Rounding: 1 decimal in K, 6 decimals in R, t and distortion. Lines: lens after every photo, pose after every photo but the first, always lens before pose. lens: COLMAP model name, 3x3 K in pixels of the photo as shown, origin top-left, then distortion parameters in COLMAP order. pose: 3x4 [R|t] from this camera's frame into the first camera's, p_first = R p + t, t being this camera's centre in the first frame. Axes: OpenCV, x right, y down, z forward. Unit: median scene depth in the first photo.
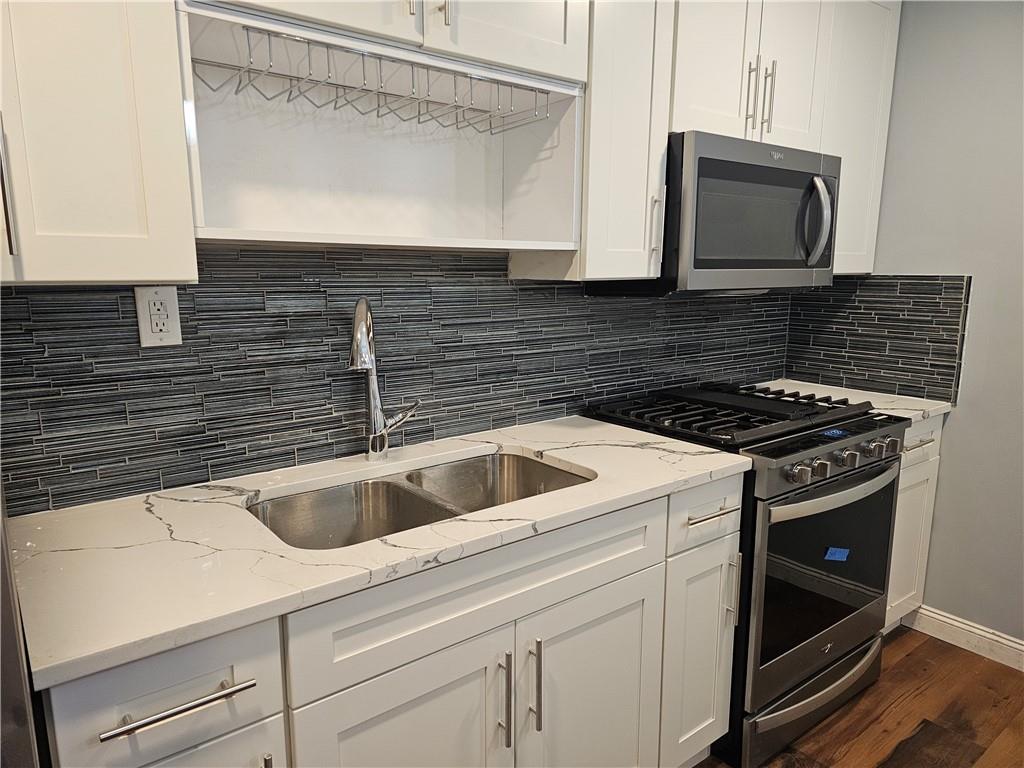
lens RADIAL K [[686.8, 0, 507.0], [0, 686.8, 388.0], [0, 0, 1]] dist [0.062808, -0.049308]
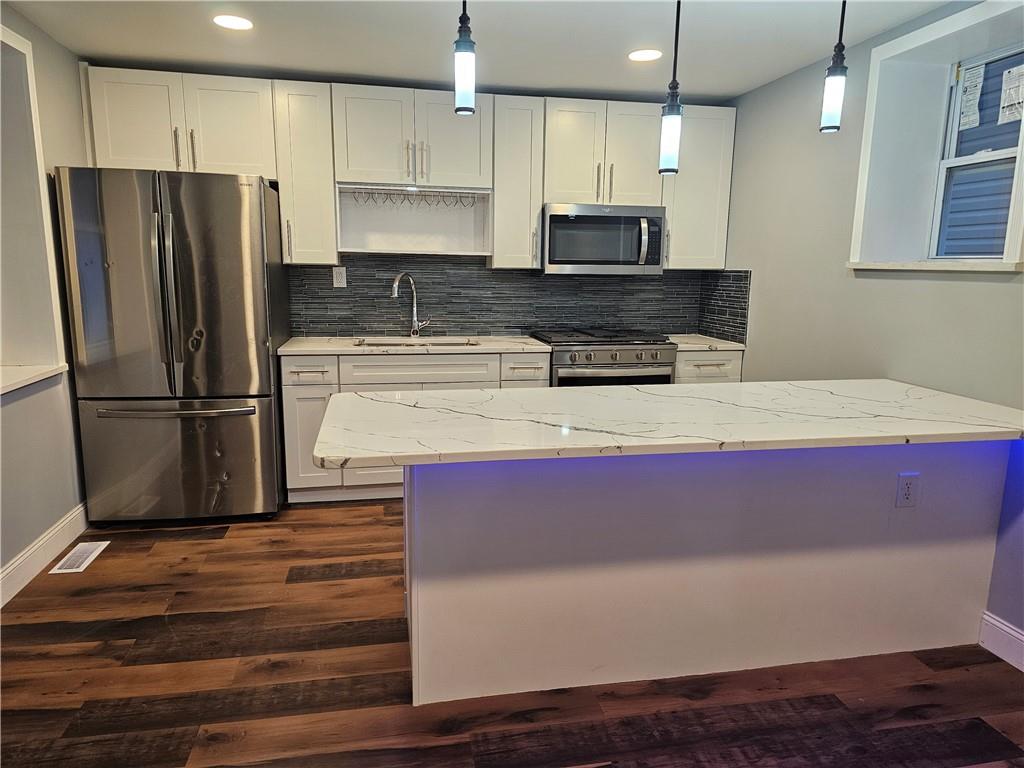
lens RADIAL K [[686.8, 0, 514.4], [0, 686.8, 381.1], [0, 0, 1]] dist [0.062808, -0.049308]
pose [[0.892466, 0.079514, -0.444052, 1.170421], [-0.088494, 0.996077, 0.000504, 0.209636], [0.442350, 0.038846, 0.896001, -1.007002]]
